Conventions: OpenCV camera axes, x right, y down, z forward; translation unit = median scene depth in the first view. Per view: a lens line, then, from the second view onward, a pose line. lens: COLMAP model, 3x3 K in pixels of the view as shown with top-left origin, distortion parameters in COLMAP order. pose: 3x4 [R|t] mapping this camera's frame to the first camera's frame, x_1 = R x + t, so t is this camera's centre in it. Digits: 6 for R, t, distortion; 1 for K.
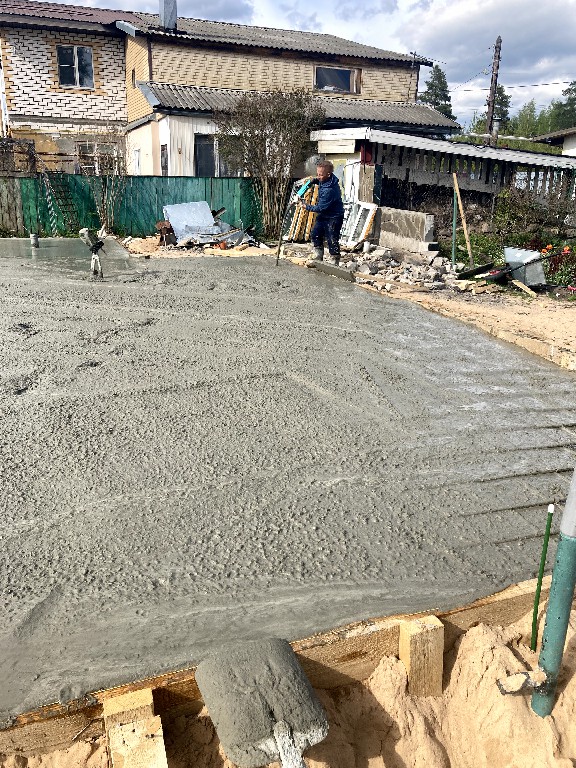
lens RADIAL K [[621.3, 0, 288.0], [0, 621.3, 384.0], [0, 0, 1]] dist [0.025571, -0.023094]
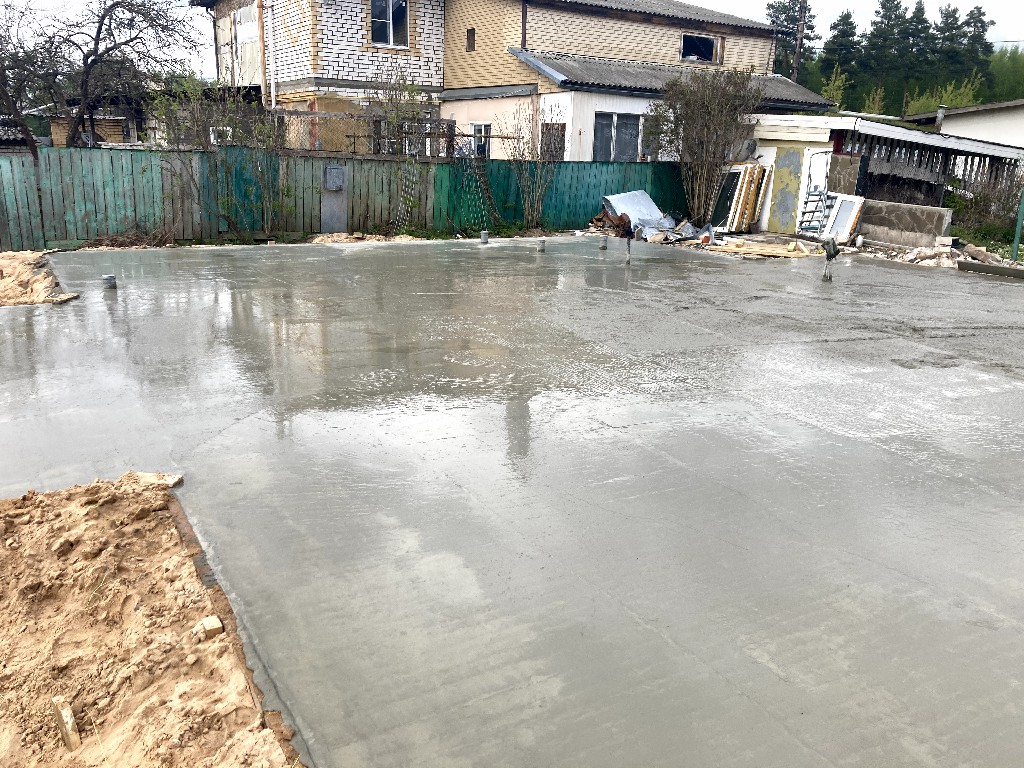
lens RADIAL K [[828.5, 0, 512.0], [0, 828.5, 384.0], [0, 0, 1]] dist [0.025571, -0.023094]
pose [[0.984337, -0.037195, 0.172331, -0.487500], [0.041899, 0.998840, -0.023740, 0.003045], [-0.171248, 0.030589, 0.984753, -0.117339]]
